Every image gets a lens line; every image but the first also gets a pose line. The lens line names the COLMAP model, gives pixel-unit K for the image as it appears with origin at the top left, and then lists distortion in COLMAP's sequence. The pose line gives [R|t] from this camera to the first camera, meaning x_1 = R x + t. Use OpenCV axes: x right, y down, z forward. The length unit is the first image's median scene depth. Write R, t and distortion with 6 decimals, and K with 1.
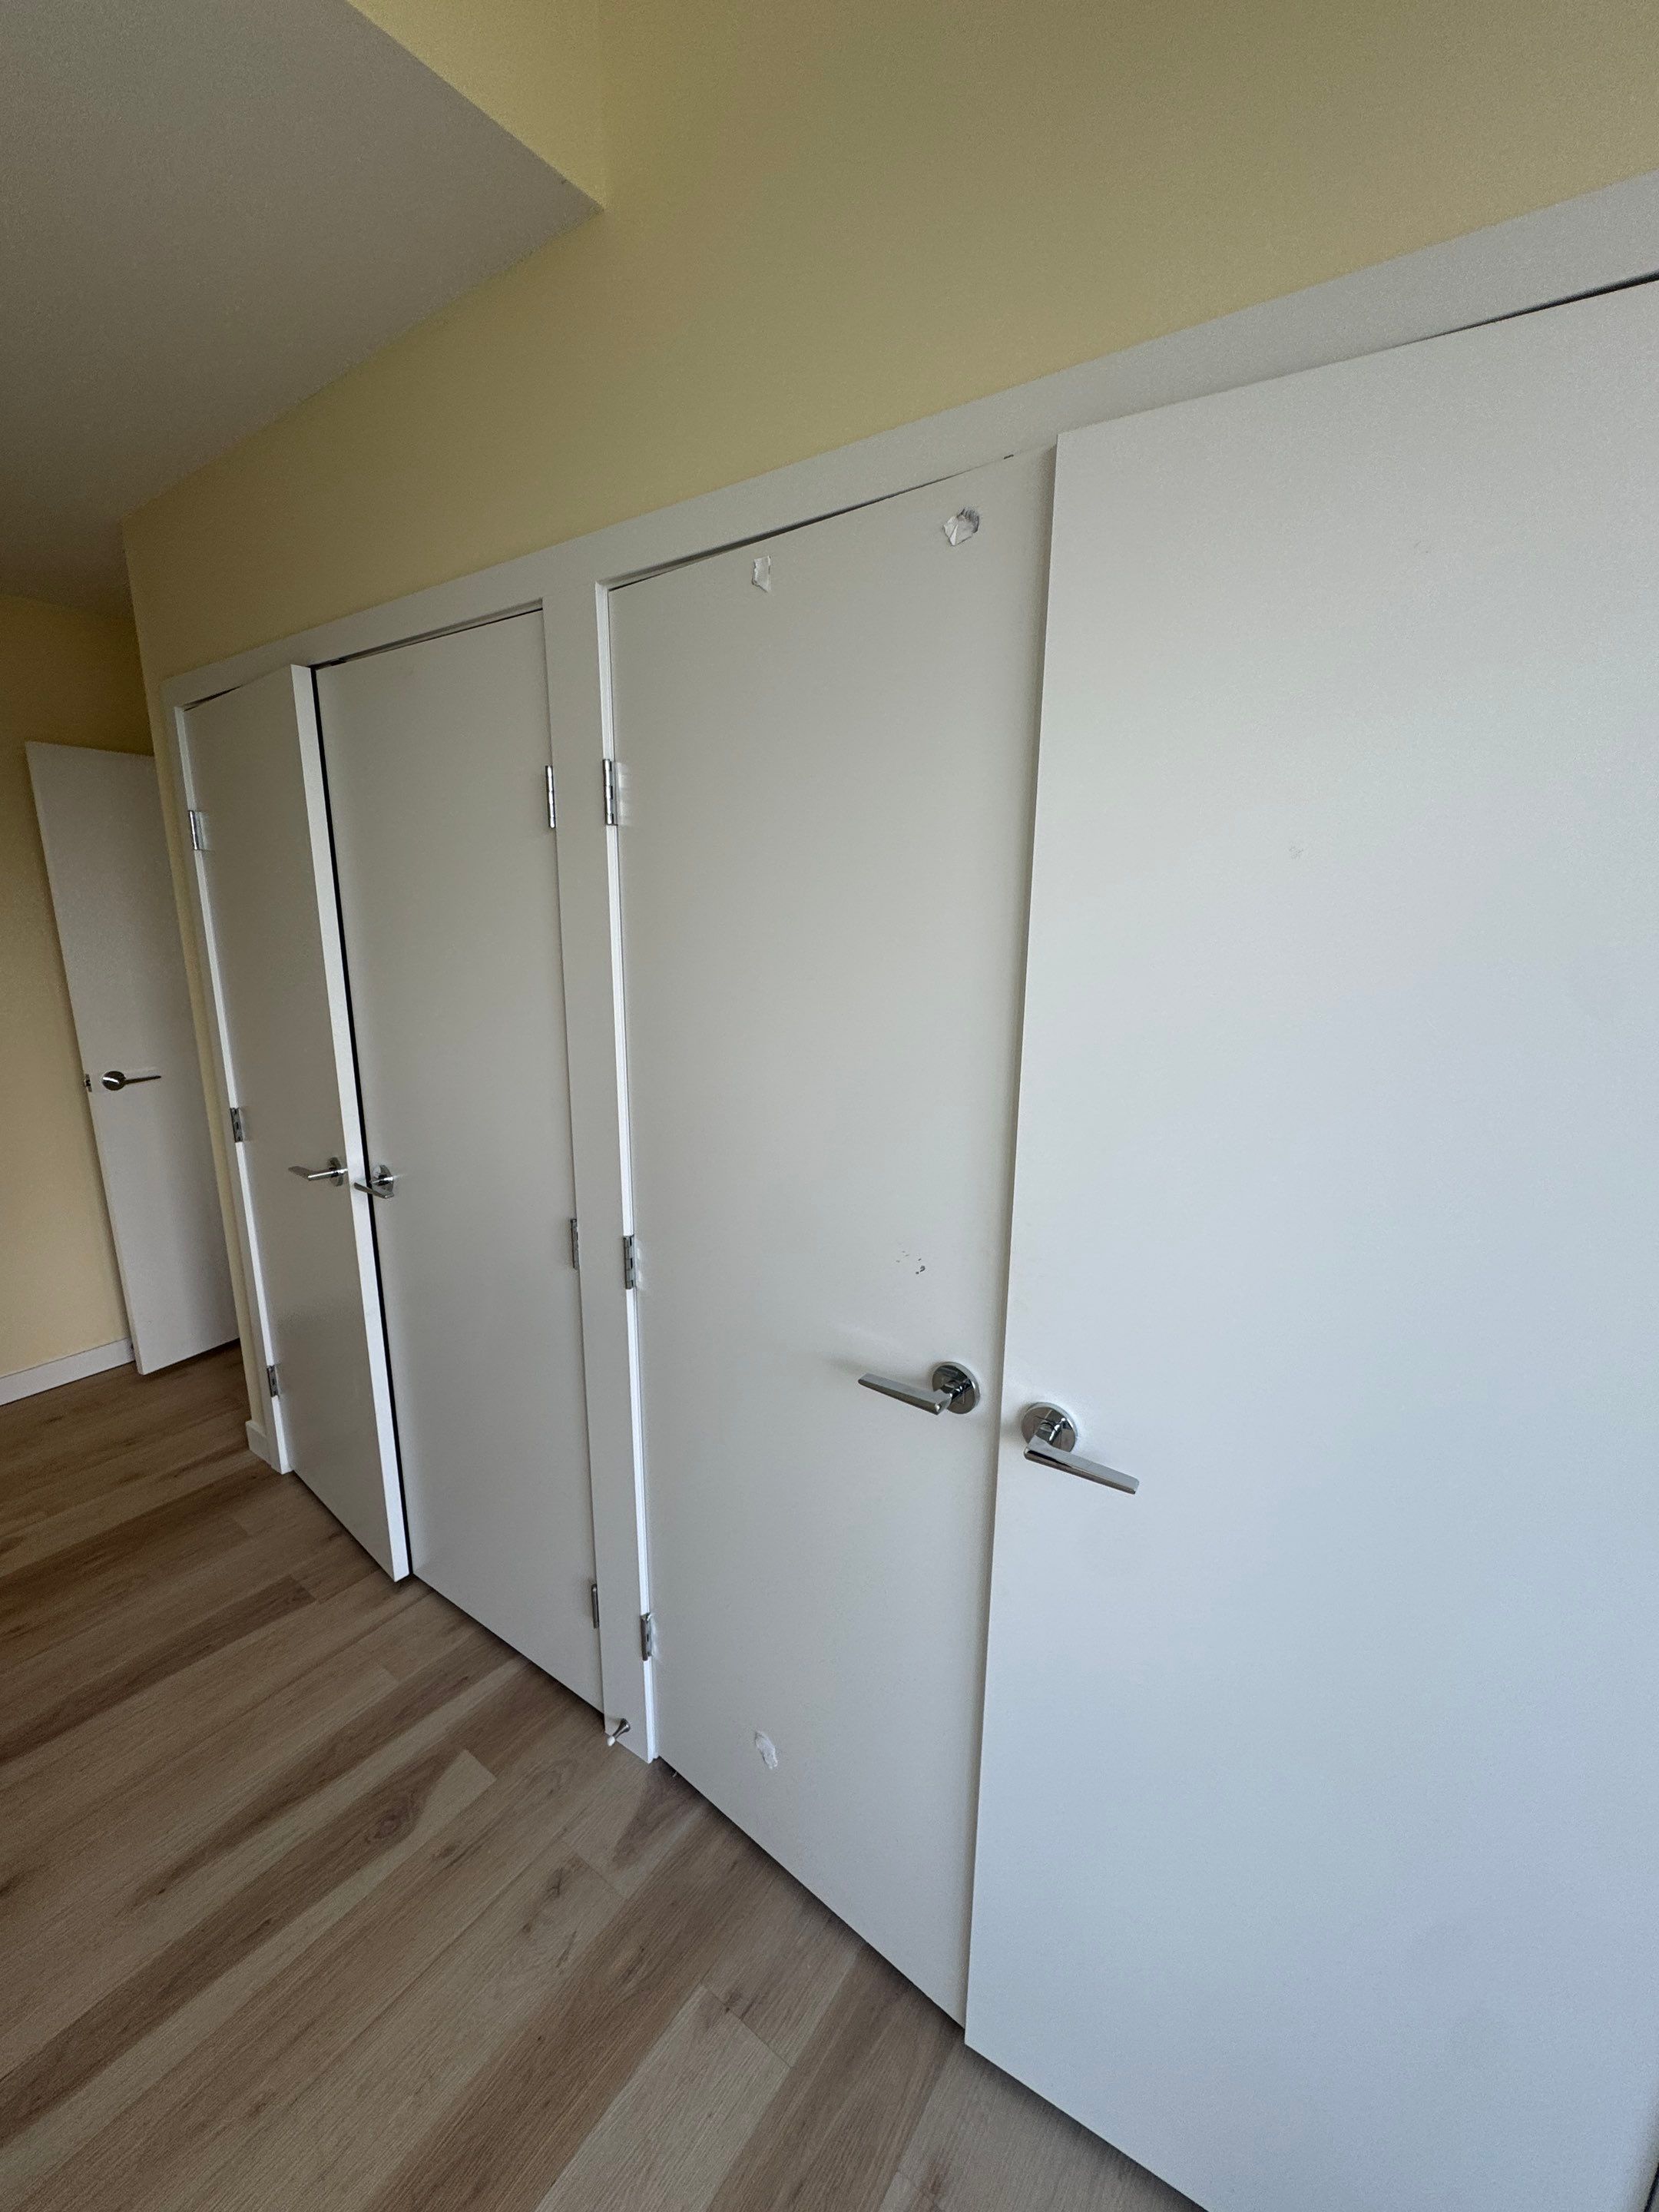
lens RADIAL K [[894.6, 0, 829.5], [0, 894.6, 1106.0], [0, 0, 1]] dist [-0.001915, 0.000411]
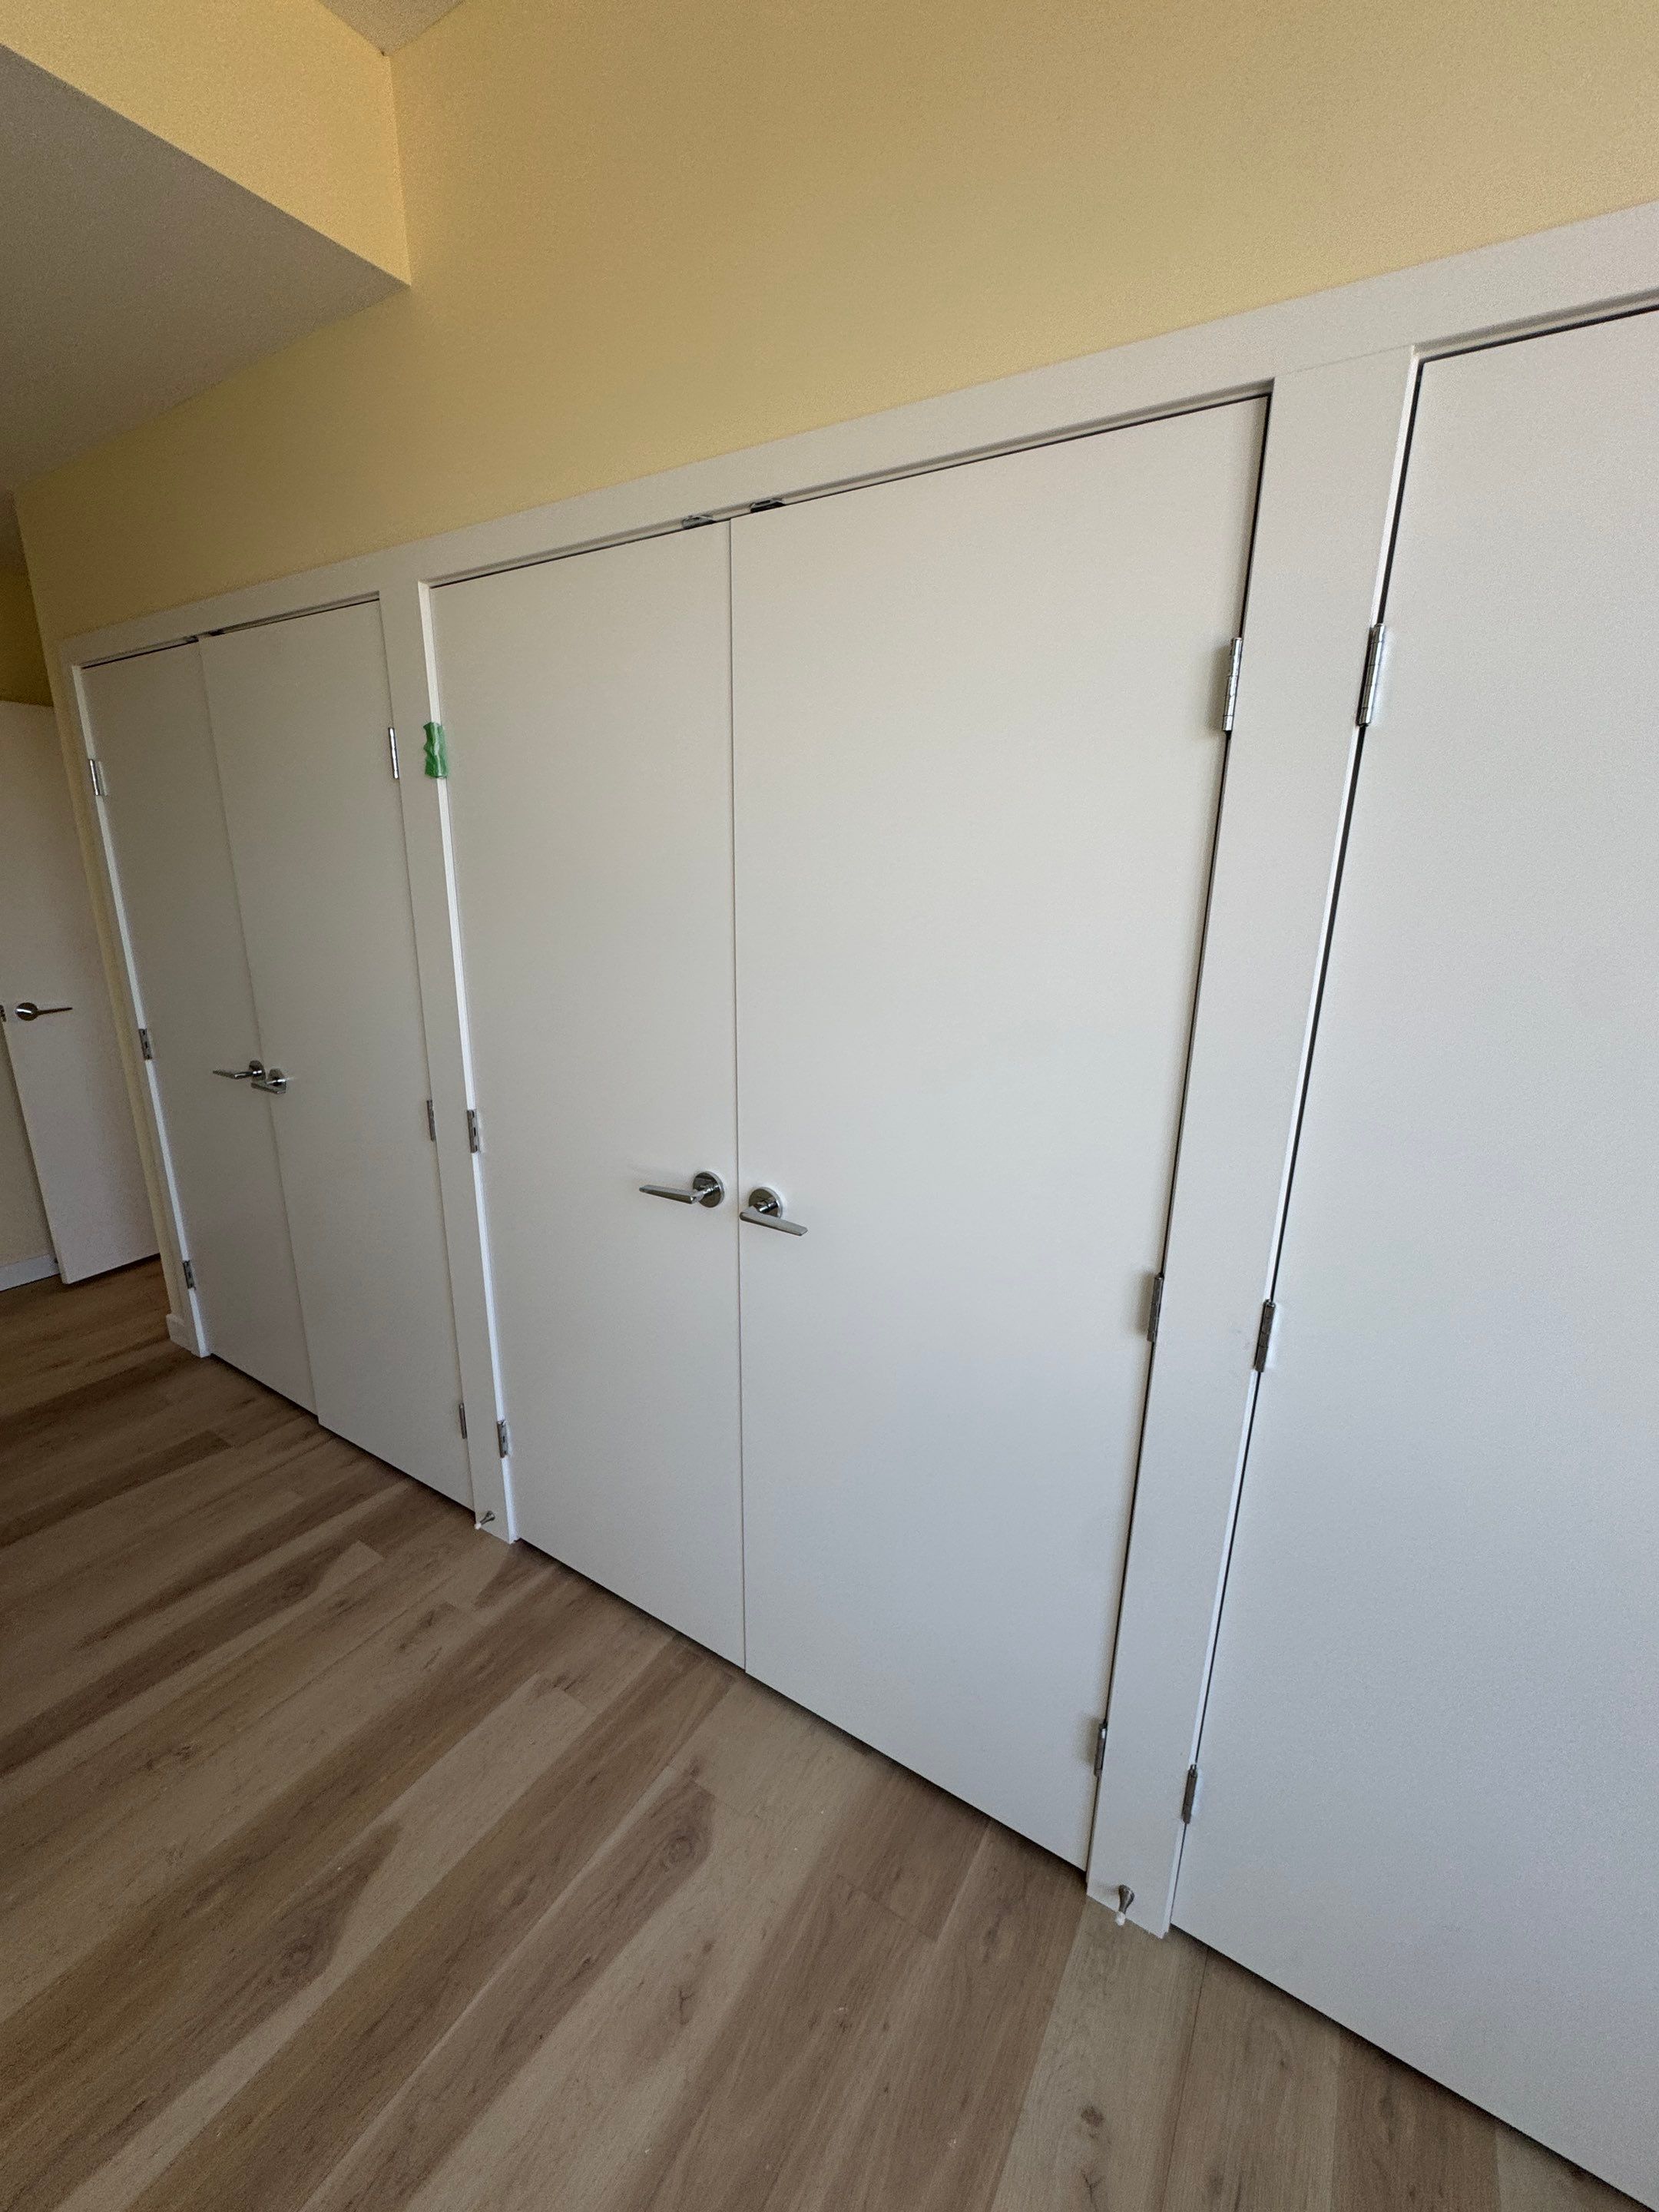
lens RADIAL K [[904.5, 0, 829.5], [0, 904.5, 1106.0], [0, 0, 1]] dist [-0.001804, -0.000948]
pose [[0.998332, -0.010168, 0.056838, 0.180430], [0.007573, 0.998927, 0.045697, 0.076347], [-0.057241, -0.045190, 0.997337, -0.257267]]
